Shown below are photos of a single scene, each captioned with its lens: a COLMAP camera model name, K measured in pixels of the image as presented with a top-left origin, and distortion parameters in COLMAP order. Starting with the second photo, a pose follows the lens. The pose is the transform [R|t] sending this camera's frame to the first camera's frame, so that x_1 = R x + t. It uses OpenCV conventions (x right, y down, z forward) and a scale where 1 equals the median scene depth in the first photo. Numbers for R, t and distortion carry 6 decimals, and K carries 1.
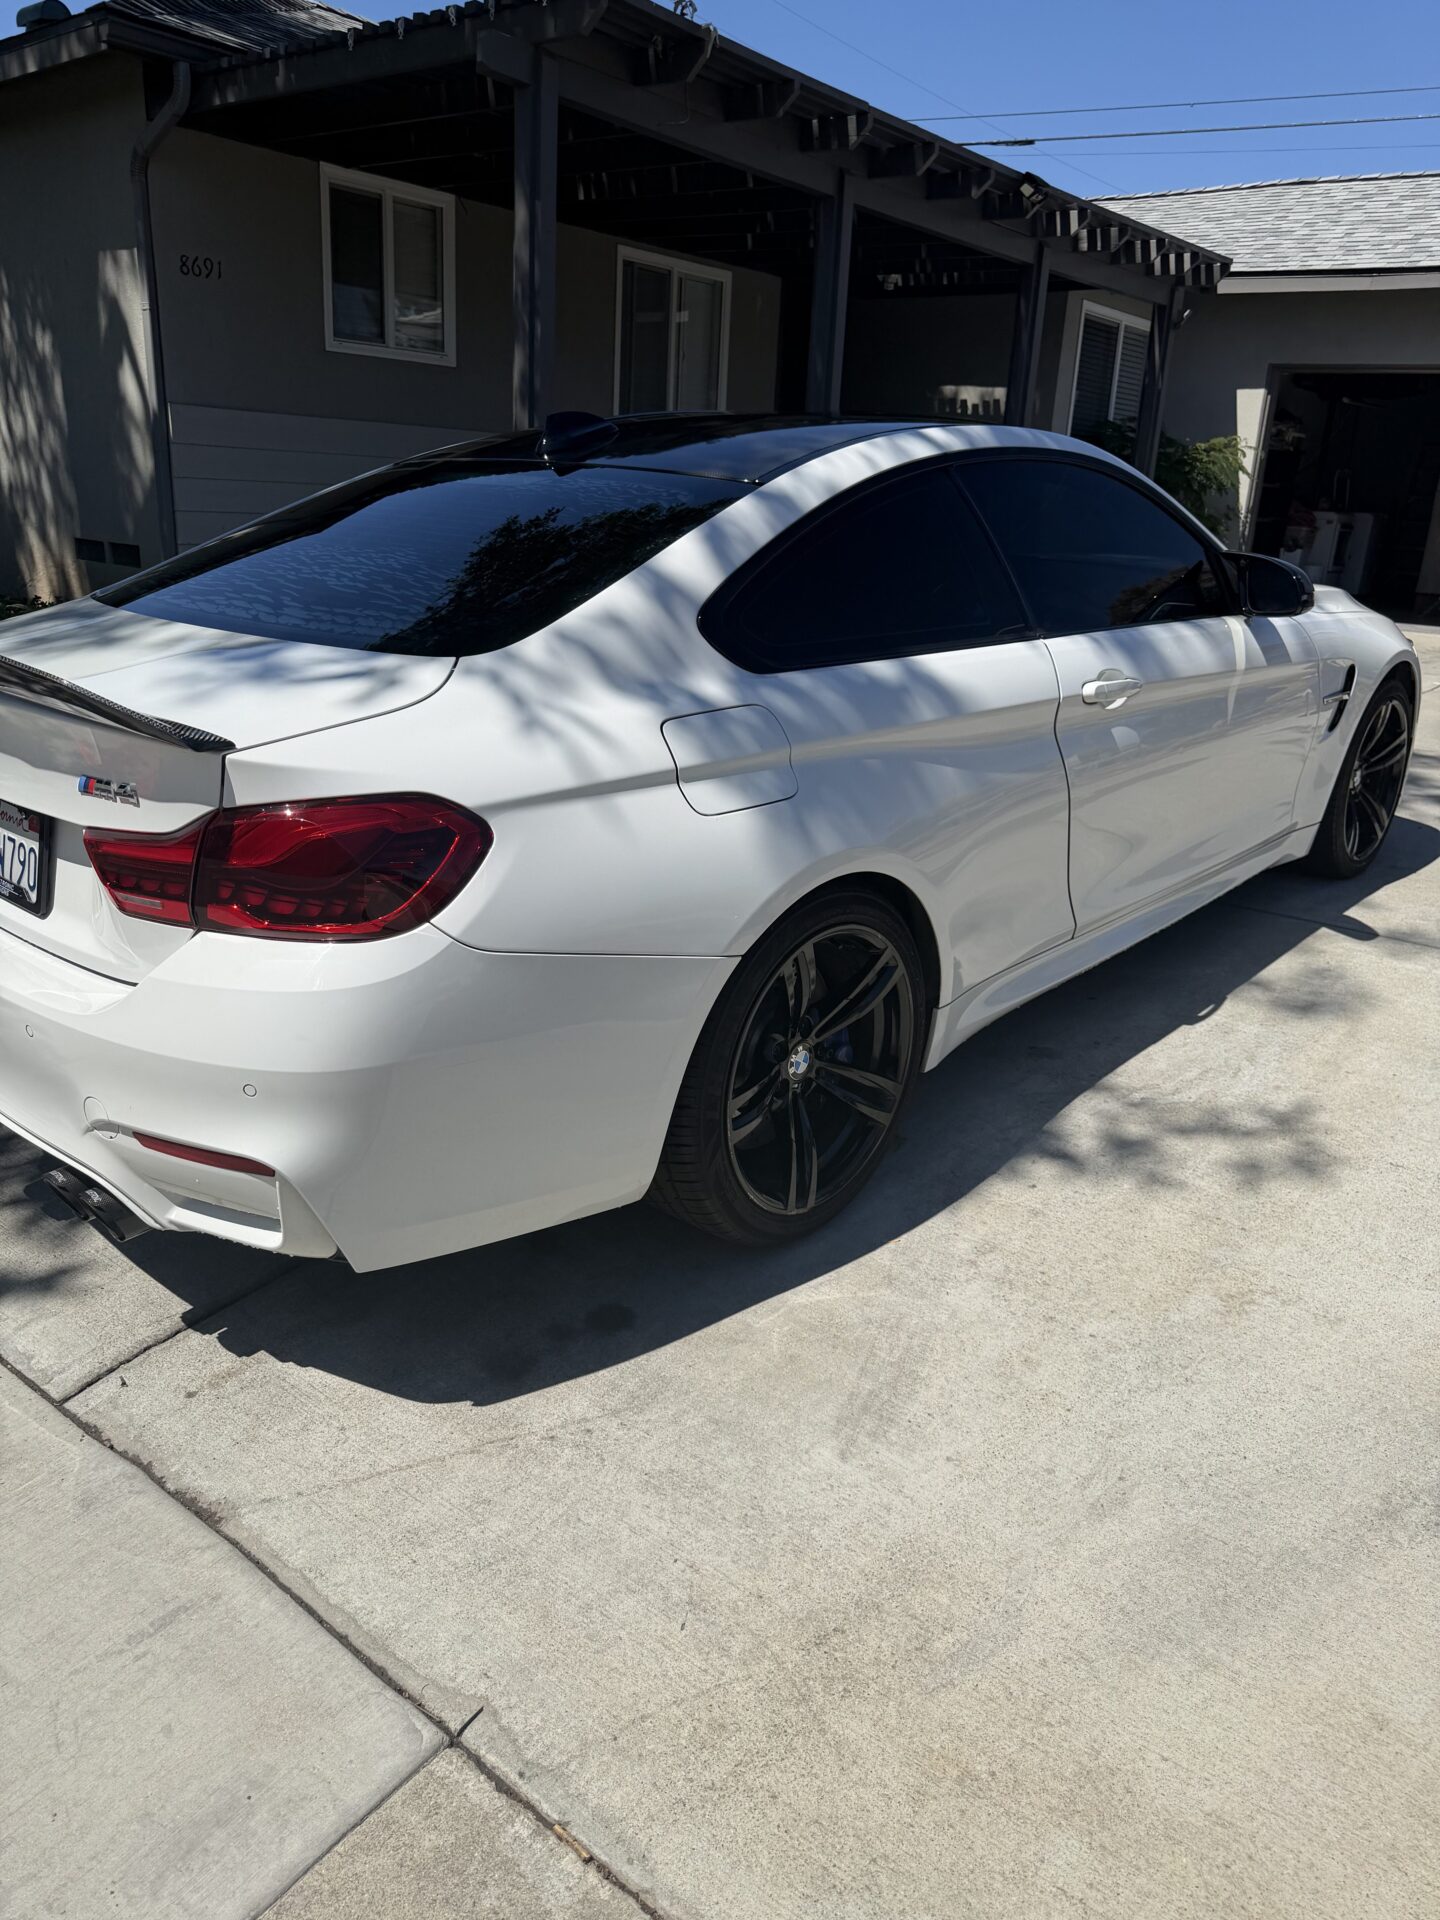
lens RADIAL K [[1330.2, 0, 720.0], [0, 1330.2, 960.0], [0, 0, 1]] dist [0.109847, -0.191881]
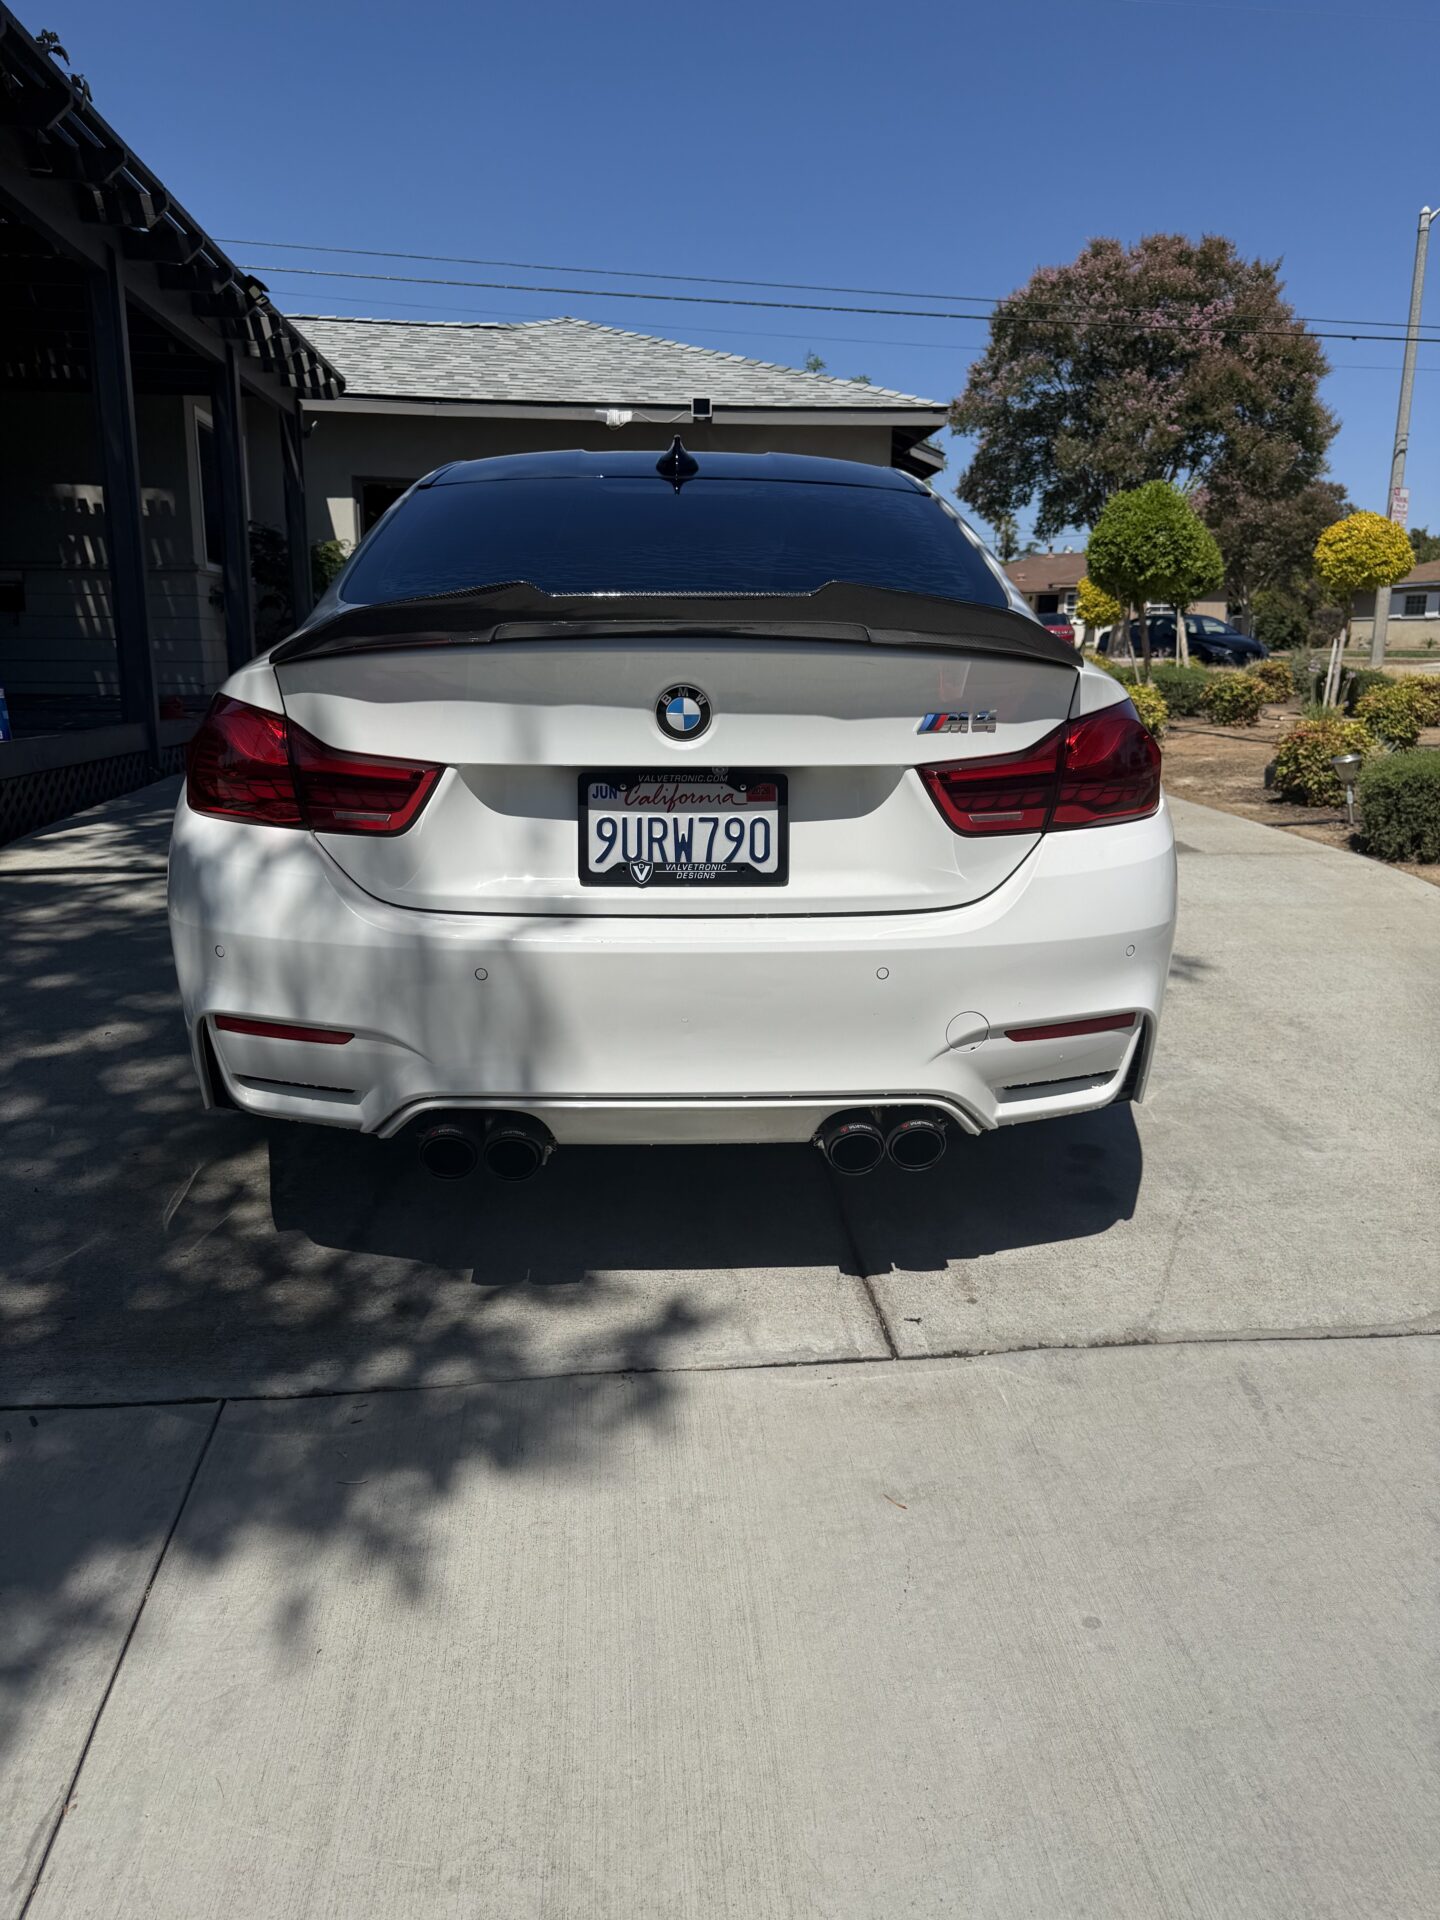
lens RADIAL K [[1349.3, 0, 720.0], [0, 1349.3, 960.0], [0, 0, 1]] dist [0.035121, -0.033919]
pose [[0.725802, -0.200730, 0.657966, -1.200837], [0.255145, 0.966809, 0.013501, -0.002793], [-0.638837, 0.158078, 0.752927, 0.285656]]
